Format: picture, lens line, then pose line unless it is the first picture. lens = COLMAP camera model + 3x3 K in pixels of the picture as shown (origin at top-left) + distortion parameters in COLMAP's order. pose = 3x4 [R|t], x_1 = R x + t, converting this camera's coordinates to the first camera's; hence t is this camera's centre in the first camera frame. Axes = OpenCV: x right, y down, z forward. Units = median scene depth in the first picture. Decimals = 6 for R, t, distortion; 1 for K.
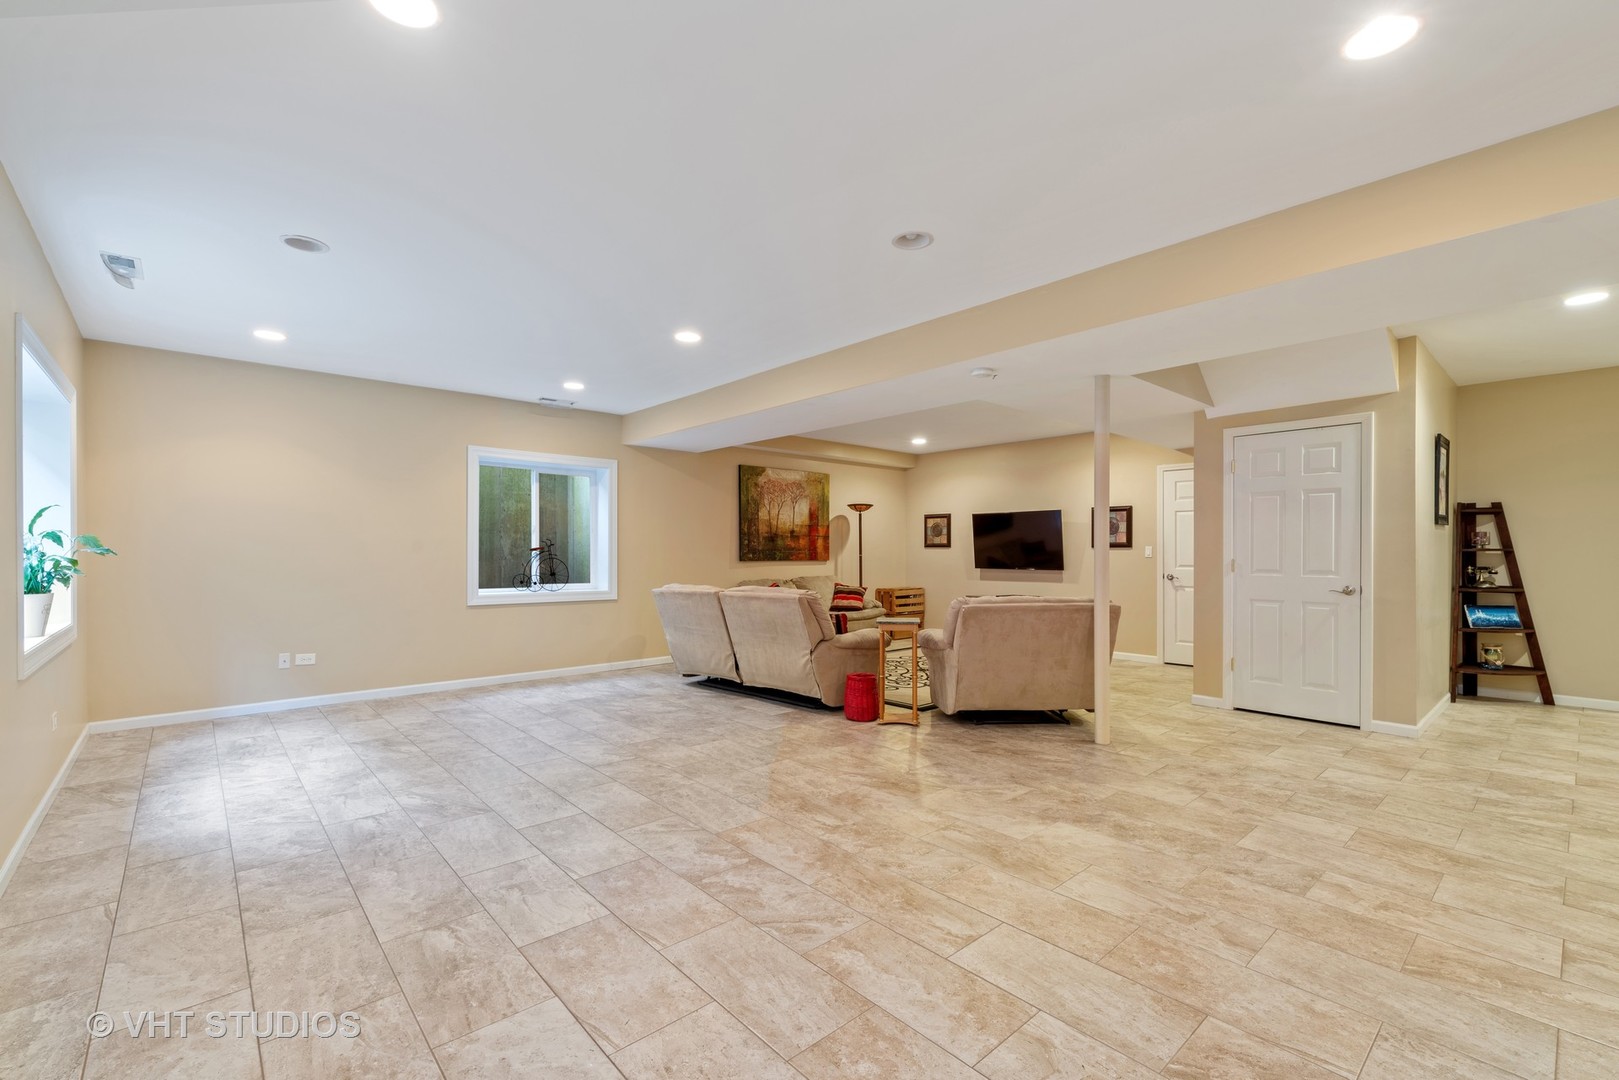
lens RADIAL K [[694.2, 0, 810.4], [0, 694.2, 547.3], [0, 0, 1]] dist [-0.002764, -0.000049]
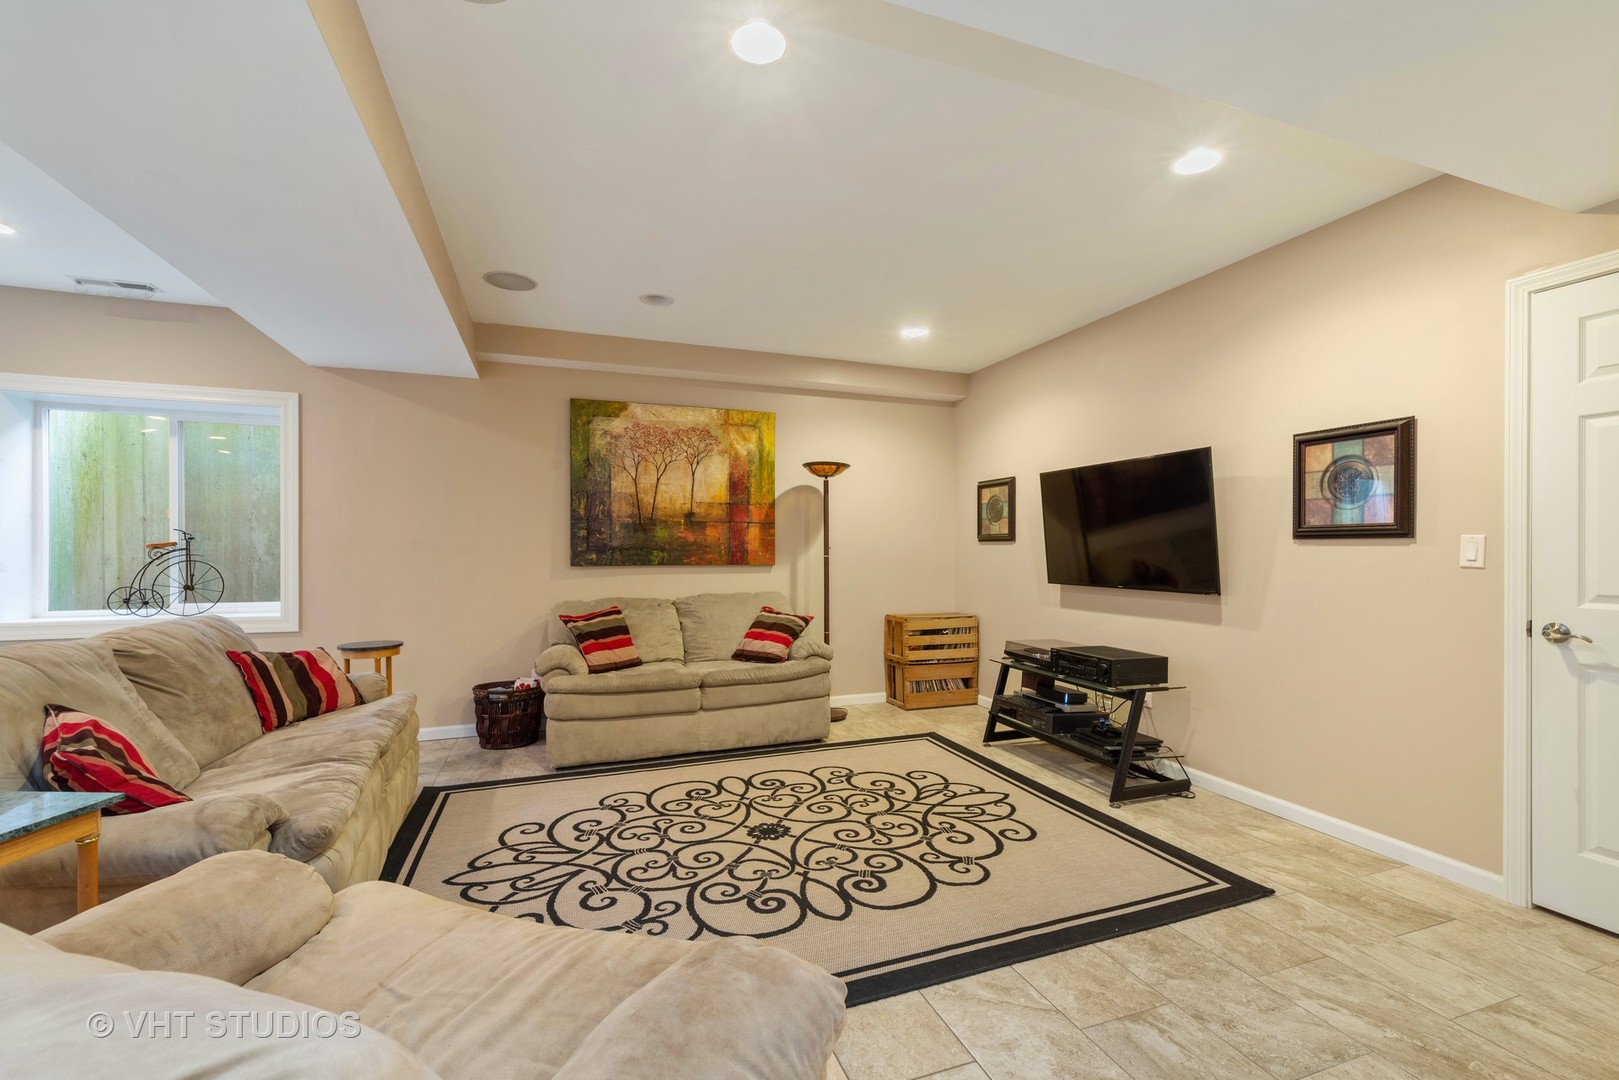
lens RADIAL K [[694.2, 0, 810.5], [0, 694.2, 546.0], [0, 0, 1]] dist [-0.002764, -0.000049]
pose [[0.929154, -0.001826, -0.369688, 0.272790], [0.002611, 0.999995, 0.001622, 0.002477], [0.369683, -0.002473, 0.929155, 0.498144]]
